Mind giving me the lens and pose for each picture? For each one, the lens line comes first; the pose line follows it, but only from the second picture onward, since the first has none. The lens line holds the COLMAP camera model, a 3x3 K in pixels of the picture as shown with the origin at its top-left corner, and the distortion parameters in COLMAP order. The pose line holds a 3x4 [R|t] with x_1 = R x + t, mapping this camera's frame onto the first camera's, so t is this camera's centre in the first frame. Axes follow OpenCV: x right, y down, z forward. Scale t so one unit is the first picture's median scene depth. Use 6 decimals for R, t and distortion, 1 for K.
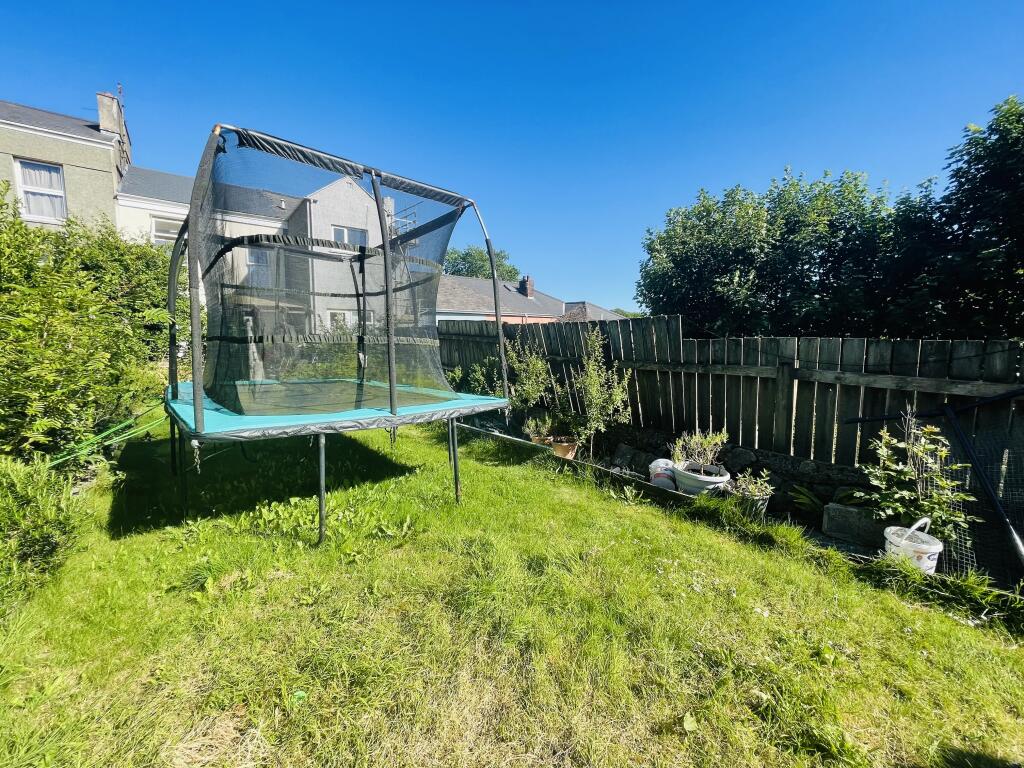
lens RADIAL K [[414.6, 0, 512.0], [0, 414.6, 384.0], [0, 0, 1]] dist [-0.001274, -0.000104]
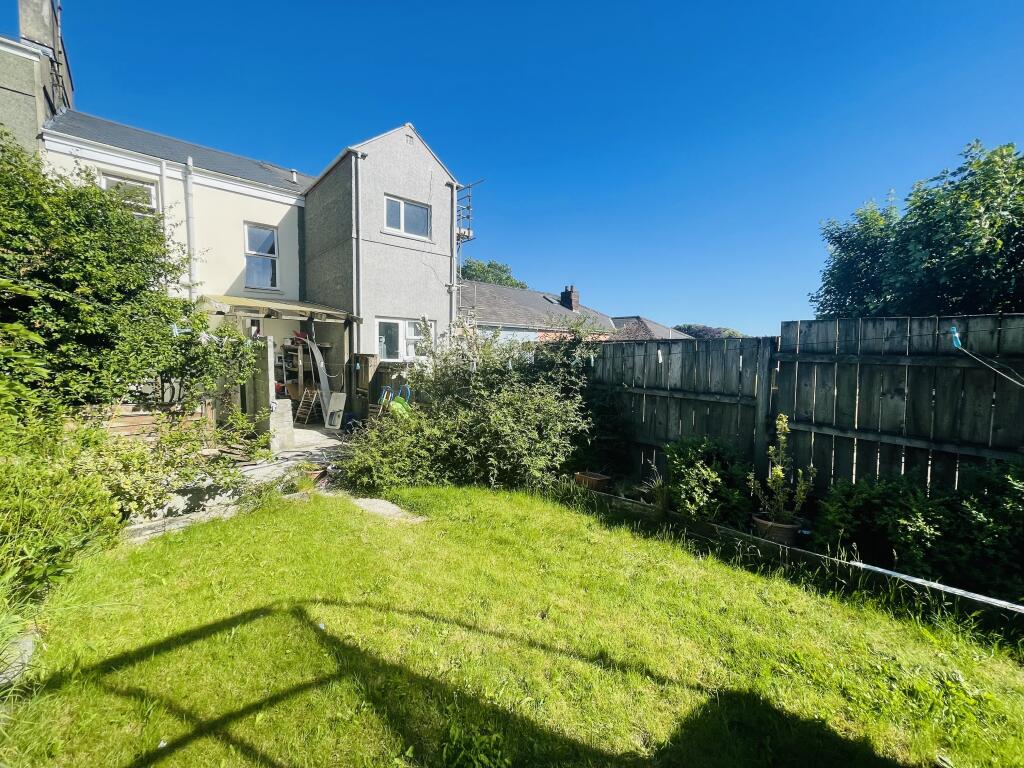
lens RADIAL K [[415.2, 0, 512.0], [0, 415.2, 384.0], [0, 0, 1]] dist [0.001785, 0.000088]
pose [[0.997539, -0.006205, 0.069840, -0.280239], [0.009540, 0.998825, -0.047523, -0.038832], [-0.069463, 0.048072, 0.996426, 0.327032]]
